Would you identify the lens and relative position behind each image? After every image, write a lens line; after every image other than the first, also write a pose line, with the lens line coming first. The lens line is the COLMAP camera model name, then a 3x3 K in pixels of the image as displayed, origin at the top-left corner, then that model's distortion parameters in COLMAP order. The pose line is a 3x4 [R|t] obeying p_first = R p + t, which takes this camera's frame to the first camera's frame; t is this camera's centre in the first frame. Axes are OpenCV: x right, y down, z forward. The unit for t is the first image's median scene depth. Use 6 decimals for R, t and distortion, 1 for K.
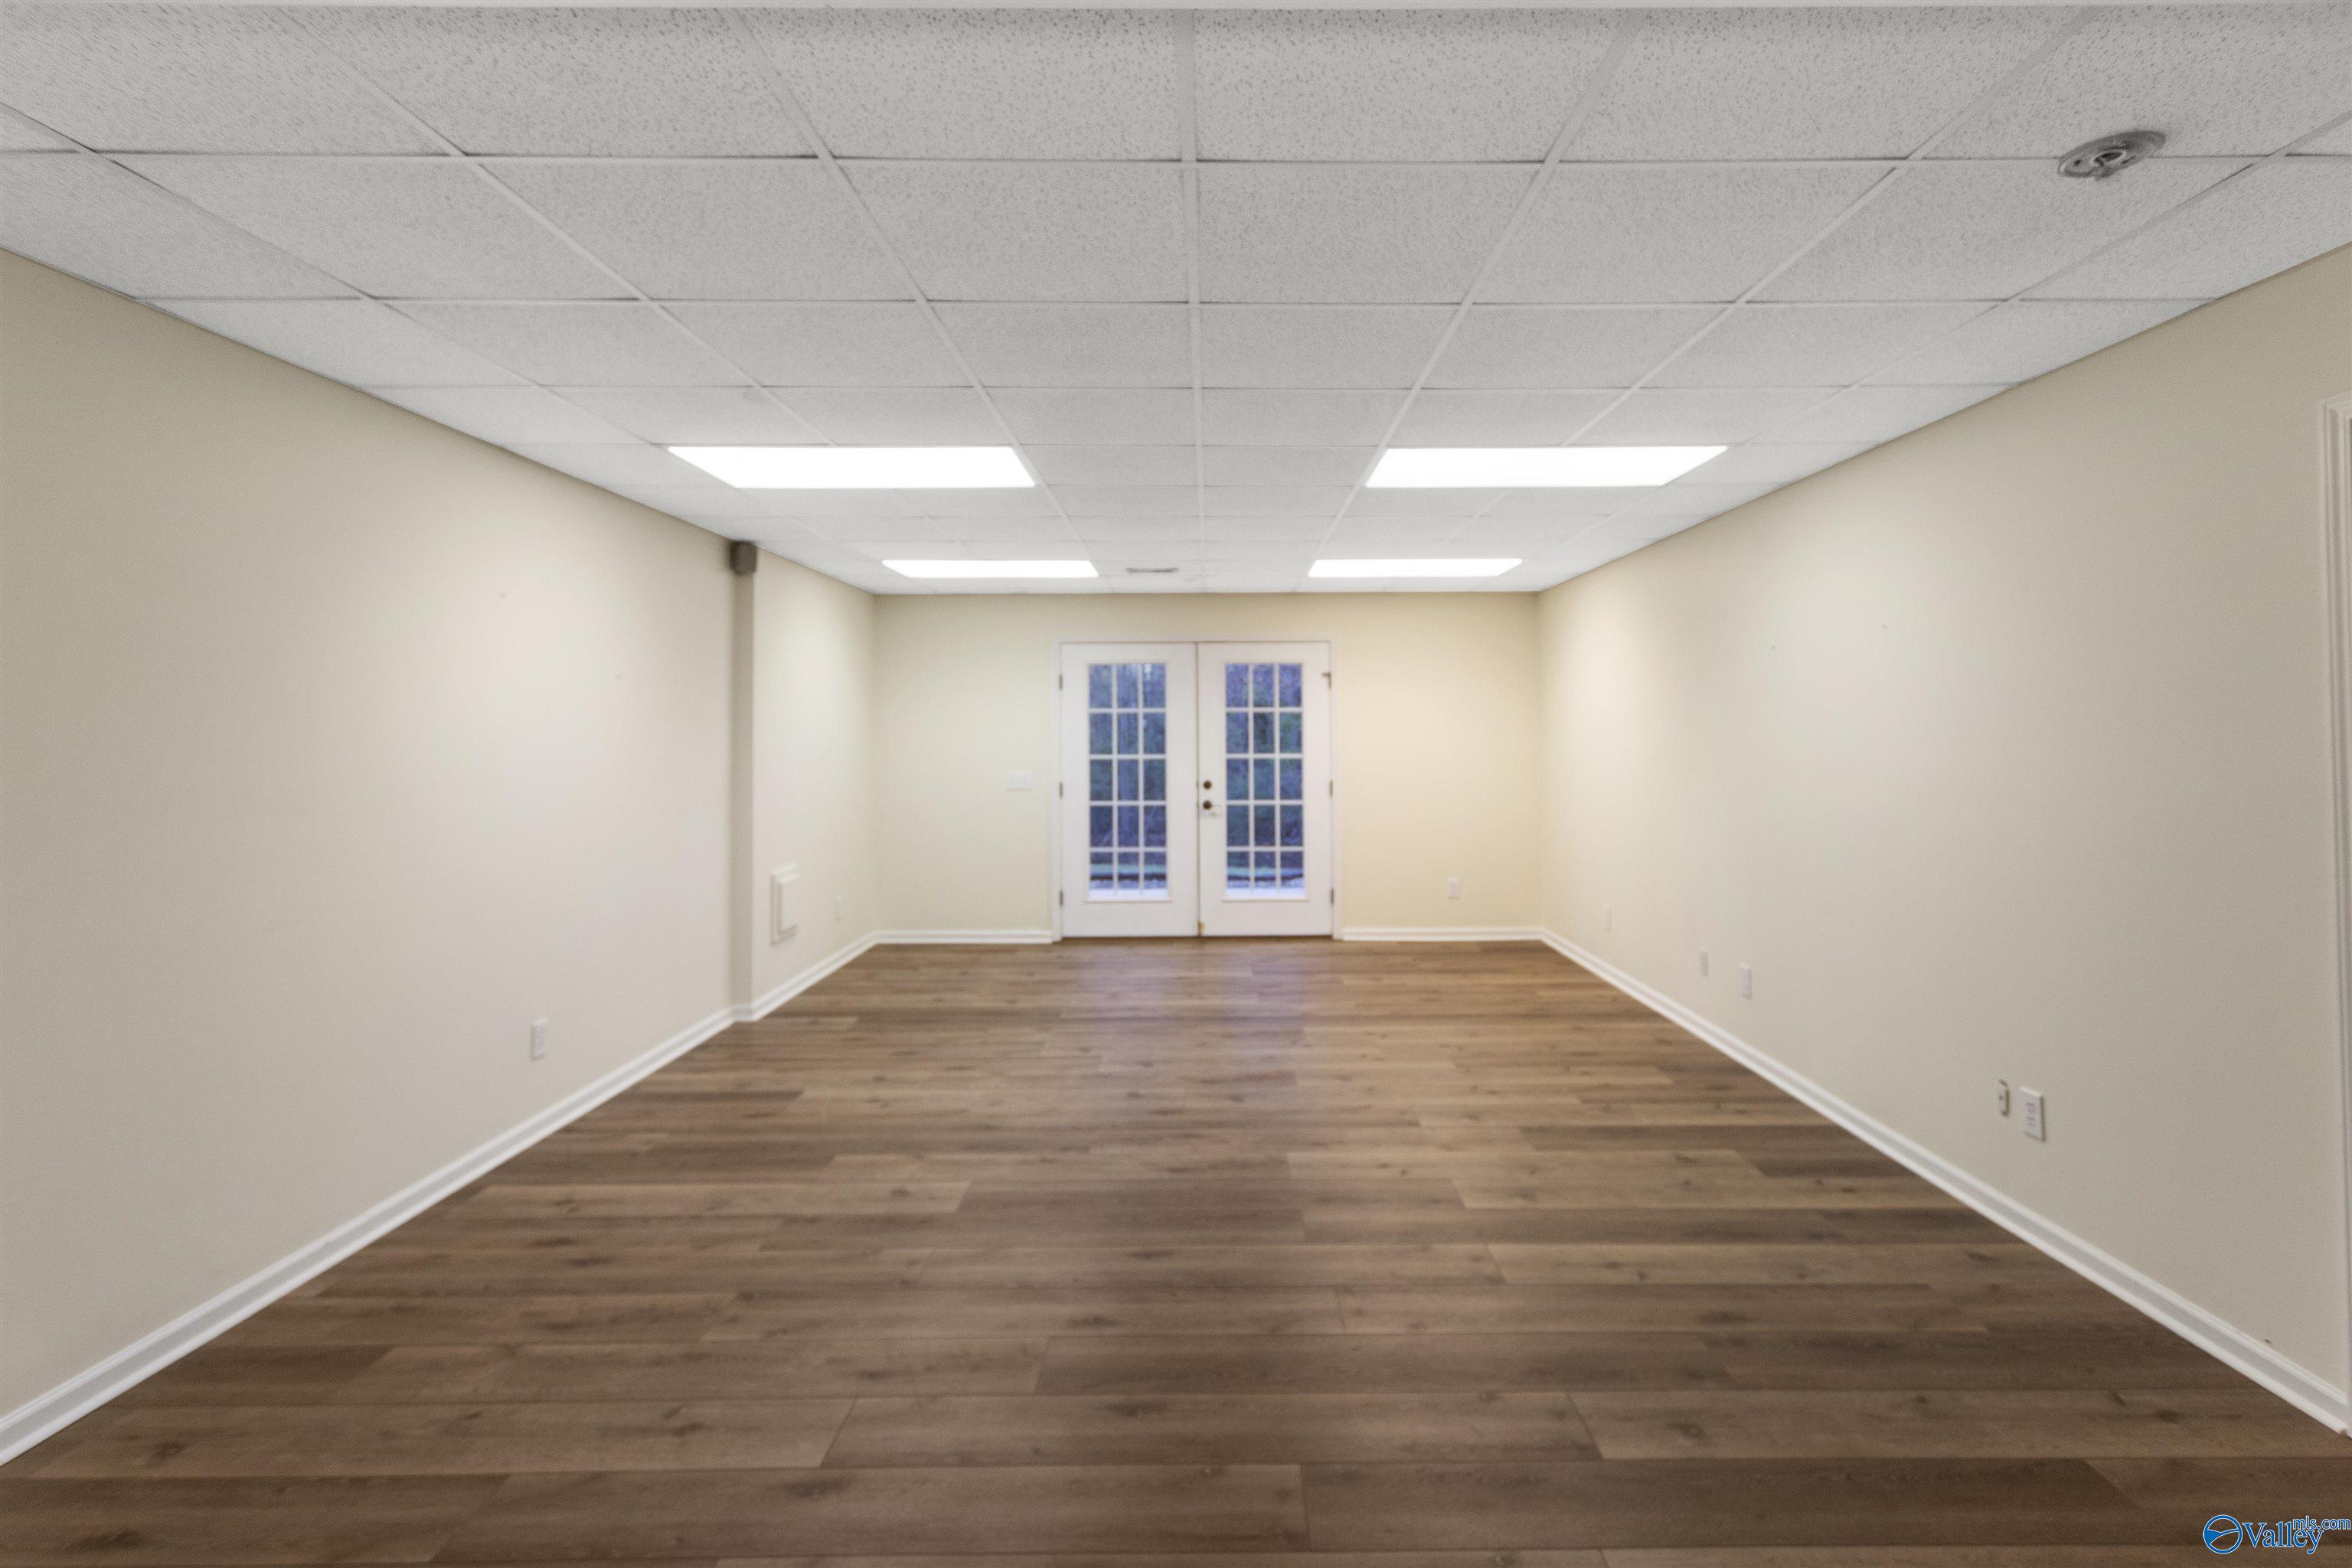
lens RADIAL K [[1109.9, 0, 1187.9], [0, 1109.9, 704.0], [0, 0, 1]] dist [0.011733, -0.000337]
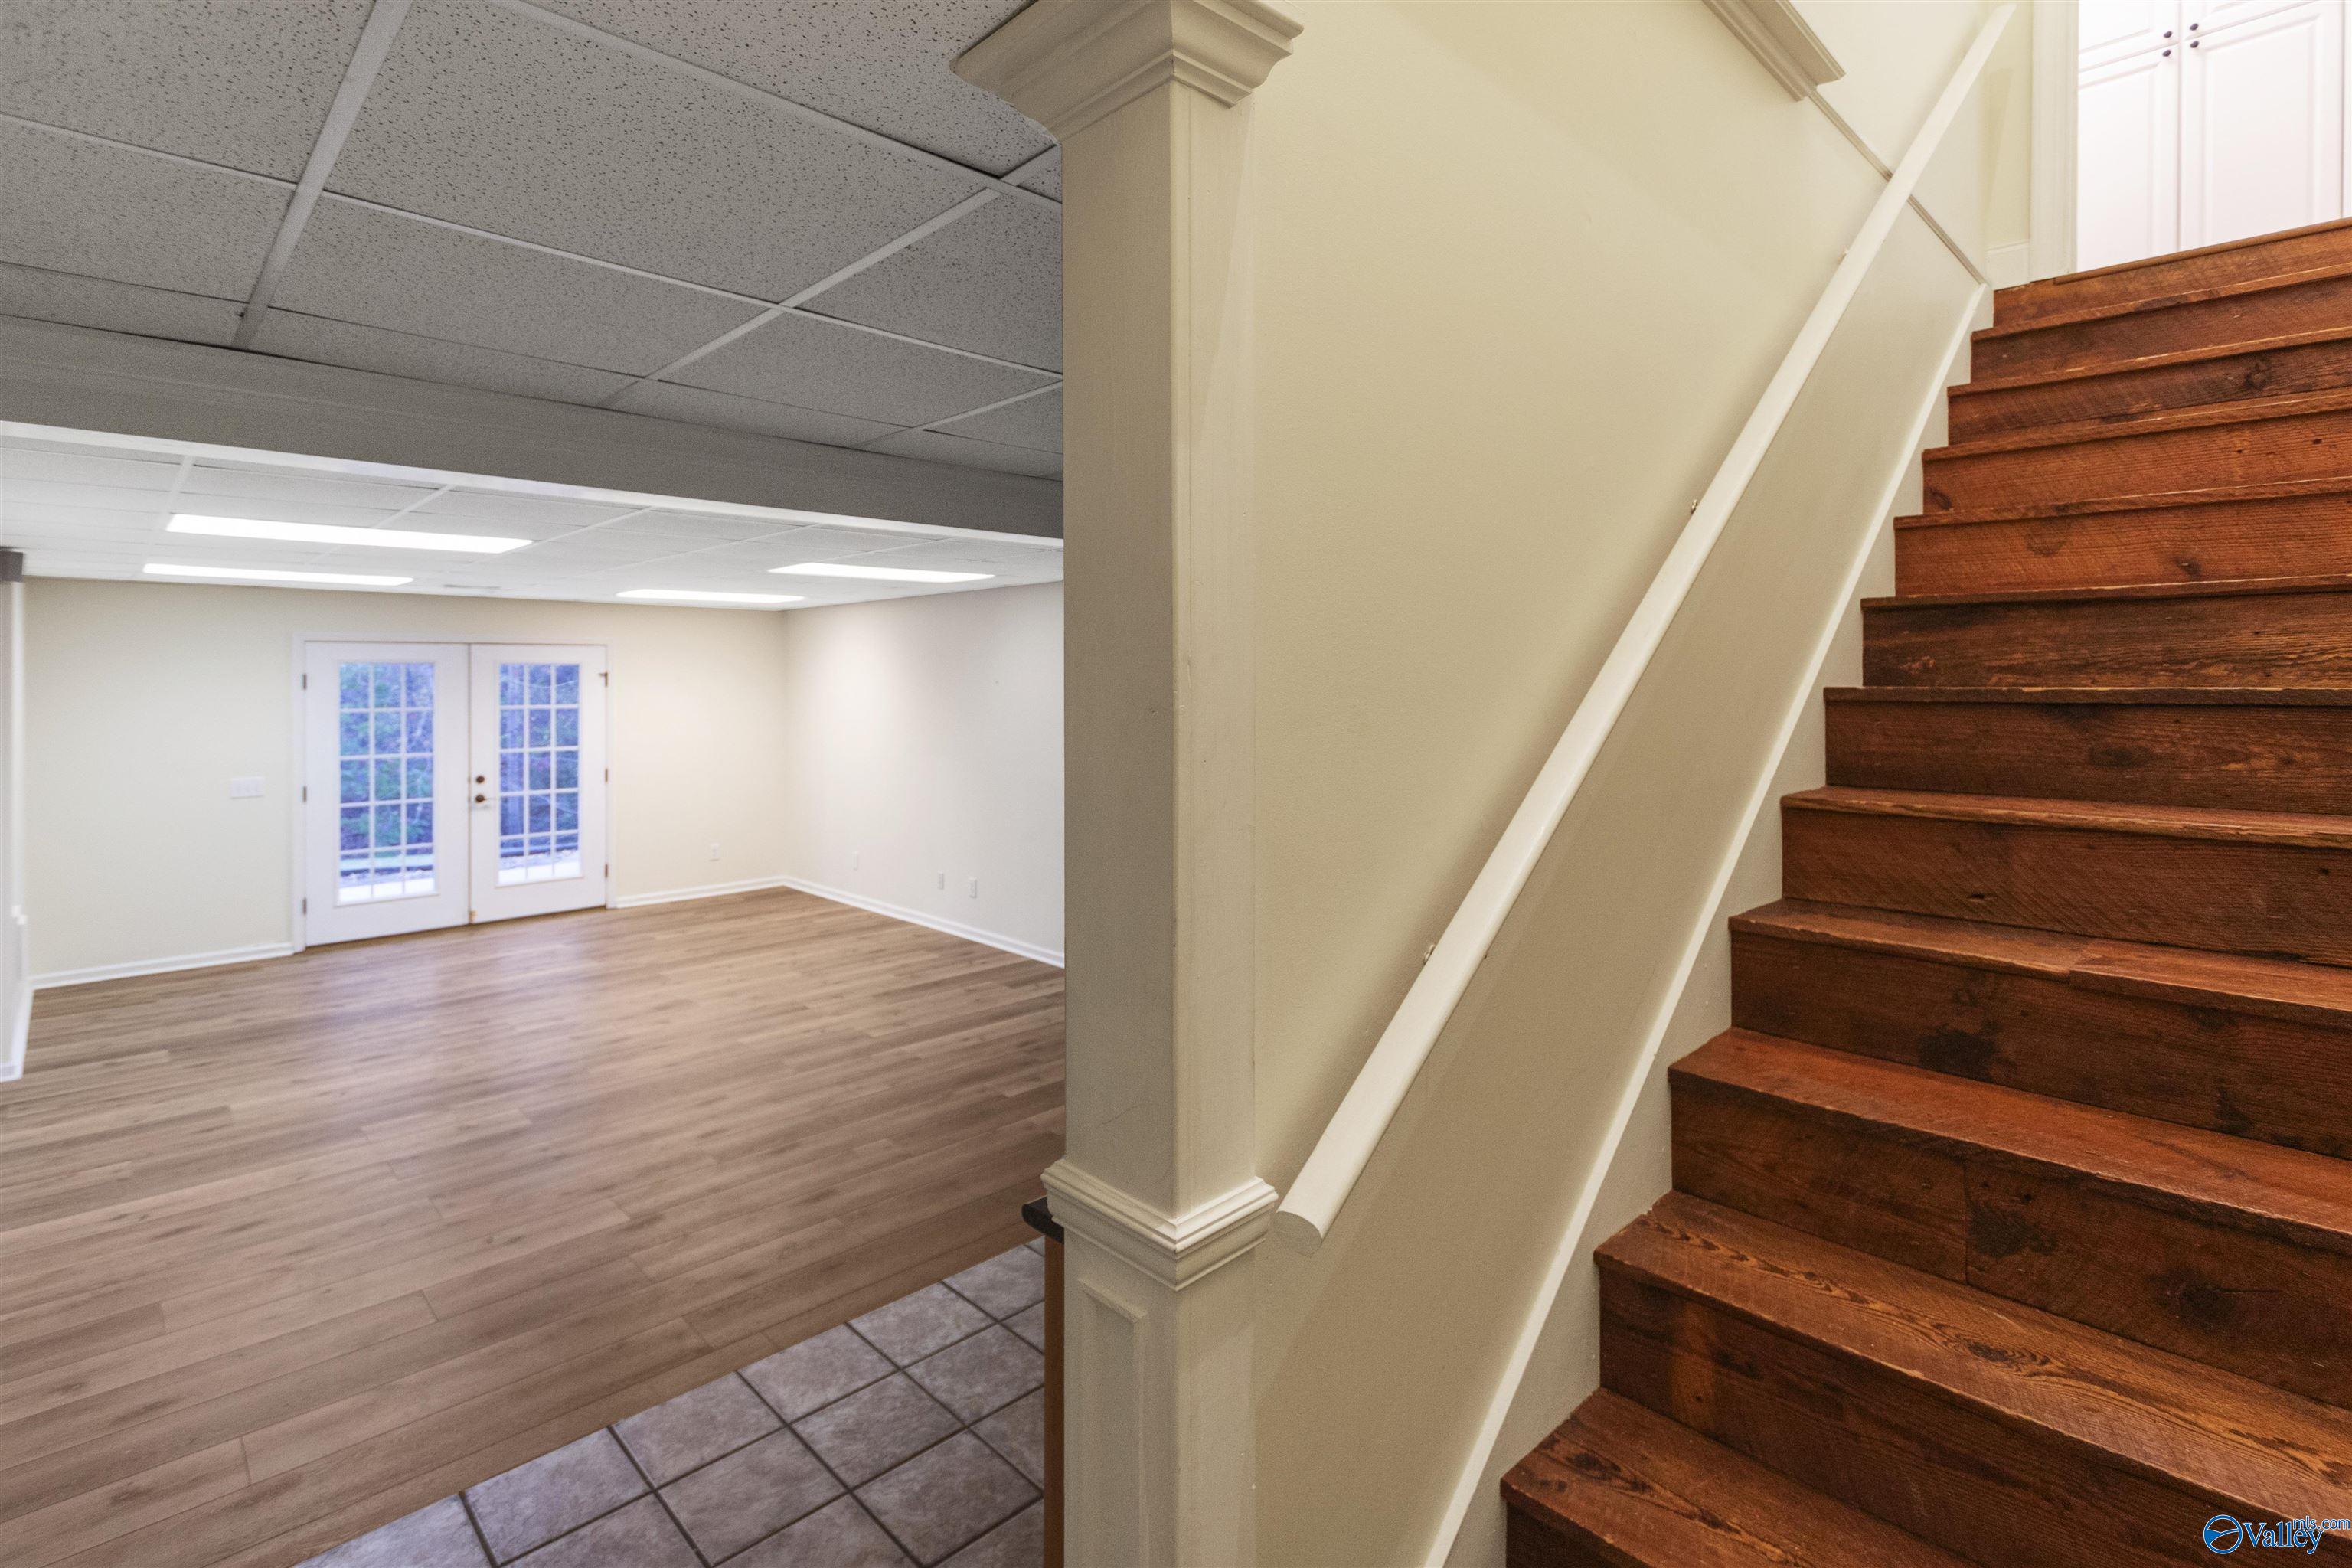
lens RADIAL K [[1103.2, 0, 1176.0], [0, 1103.2, 784.0], [0, 0, 1]] dist [0.014841, -0.000278]
pose [[0.718963, -0.063800, 0.692114, -0.243534], [-0.016886, 0.993881, 0.109158, -0.049438], [-0.694844, -0.090167, 0.713486, -0.204240]]
